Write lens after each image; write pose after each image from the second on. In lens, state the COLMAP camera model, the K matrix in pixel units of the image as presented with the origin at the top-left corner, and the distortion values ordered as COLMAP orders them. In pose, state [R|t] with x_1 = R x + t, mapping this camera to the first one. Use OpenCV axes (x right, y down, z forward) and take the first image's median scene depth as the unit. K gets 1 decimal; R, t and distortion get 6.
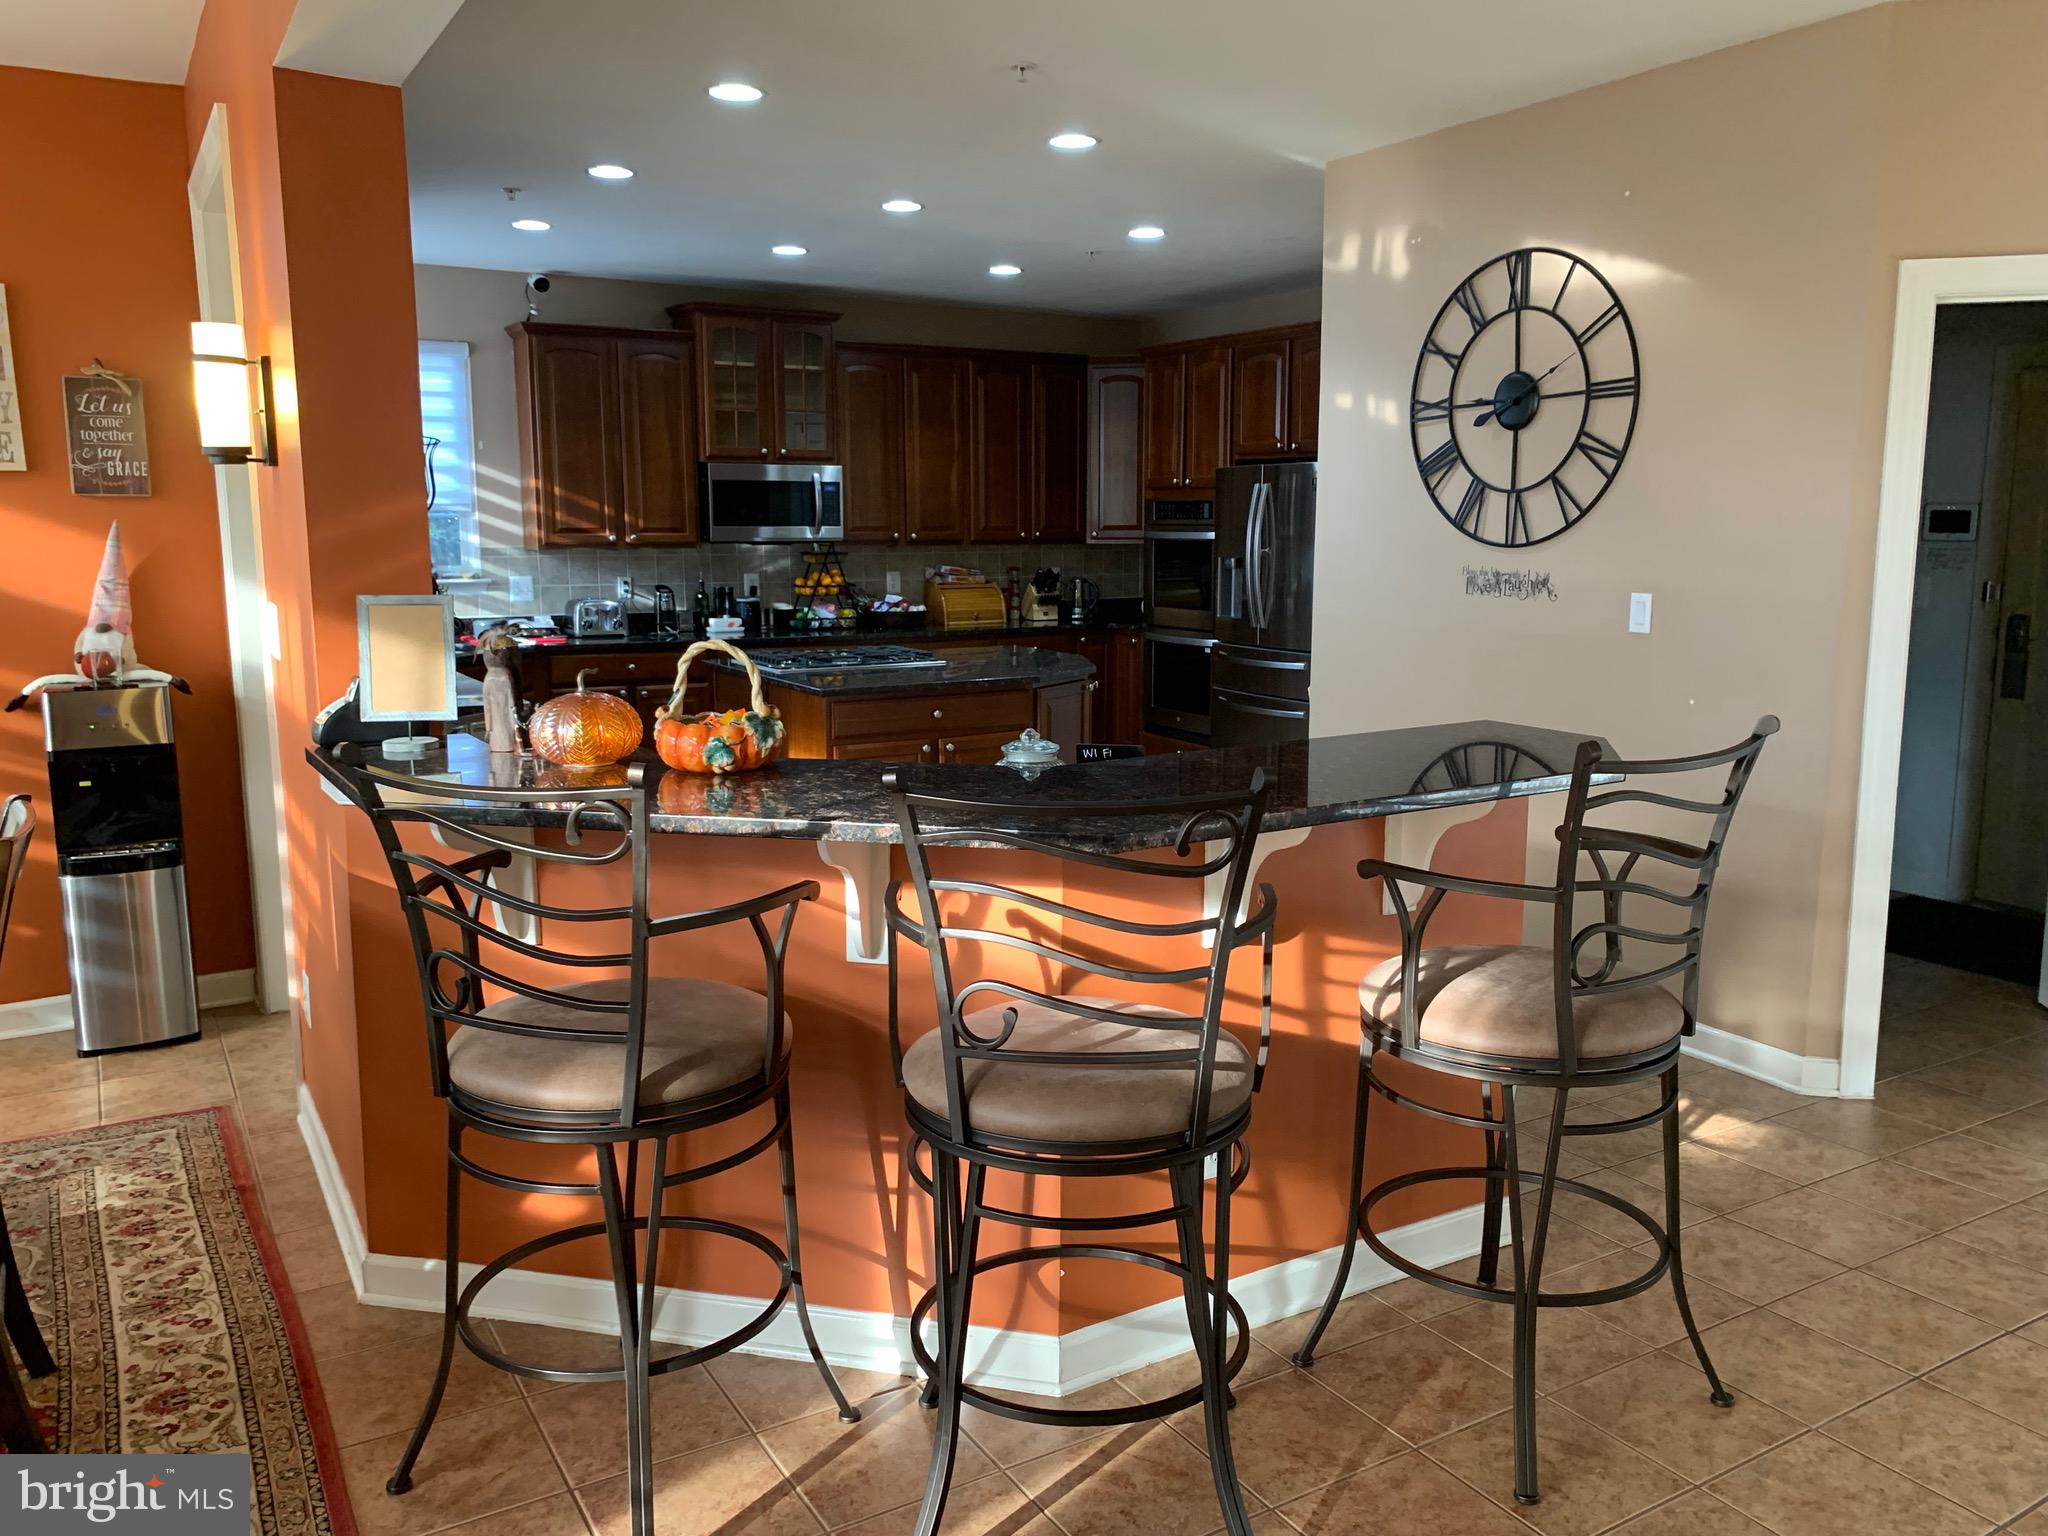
lens RADIAL K [[1553.5, 0, 1031.7], [0, 1553.5, 765.7], [0, 0, 1]] dist [0.036143, -0.040728]
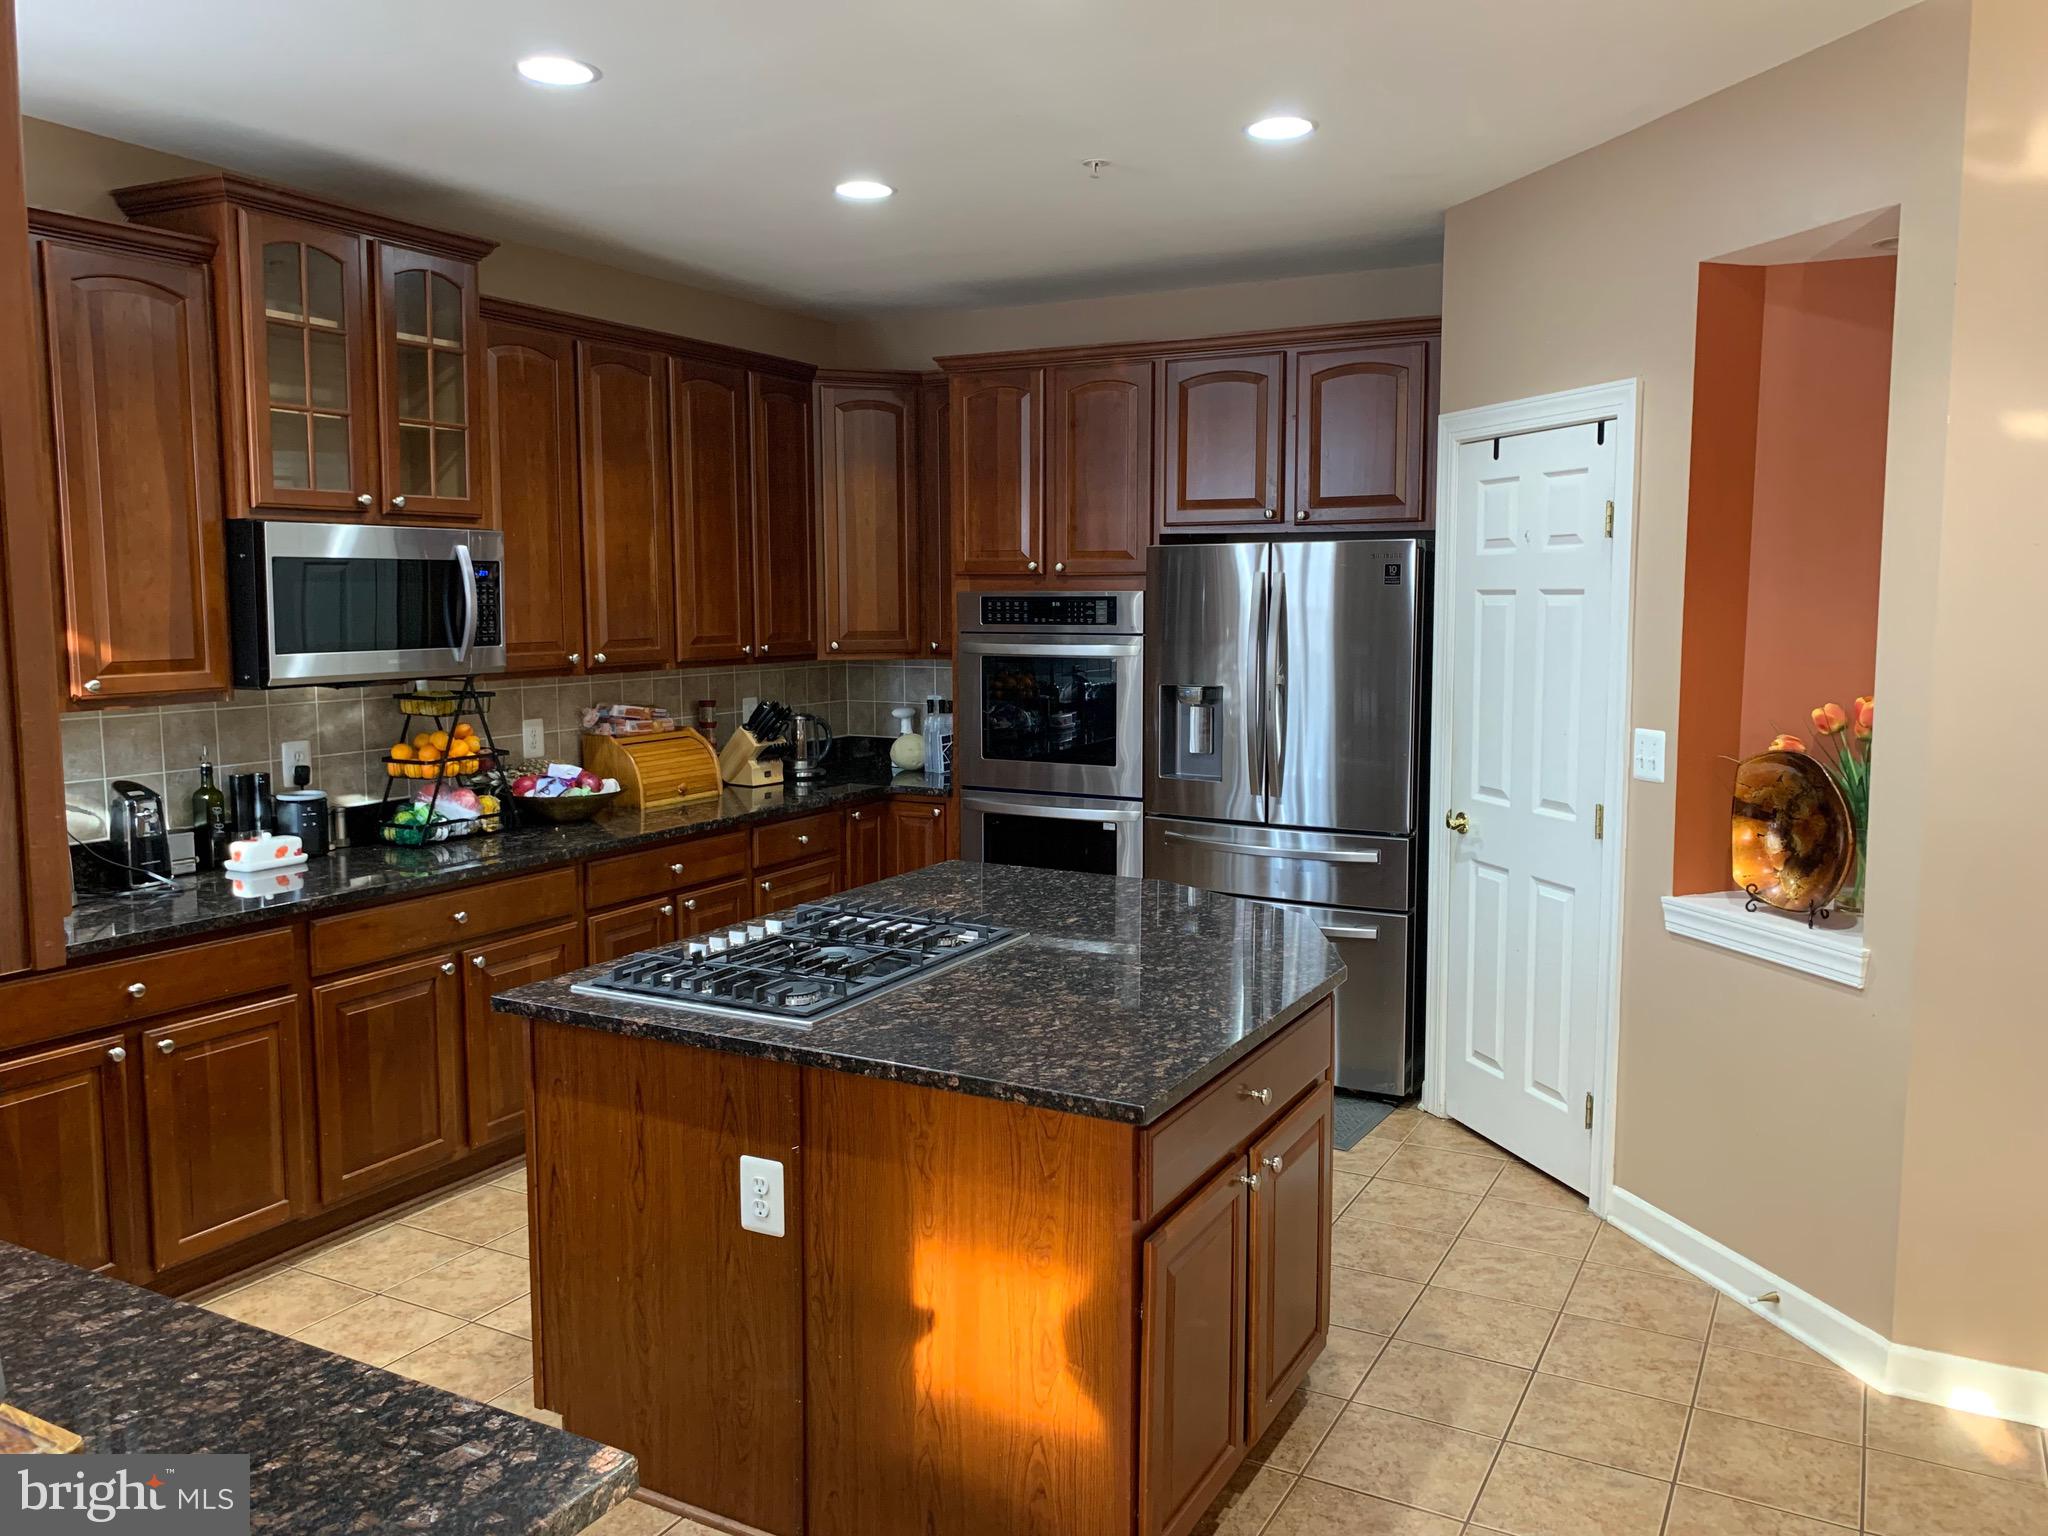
lens RADIAL K [[1553.5, 0, 1003.1], [0, 1553.5, 733.1], [0, 0, 1]] dist [0.036143, -0.040728]
pose [[0.857330, -0.047854, 0.512539, -0.241425], [0.080077, 0.995947, -0.040958, -0.087042], [-0.508501, 0.076157, 0.857687, 0.452950]]
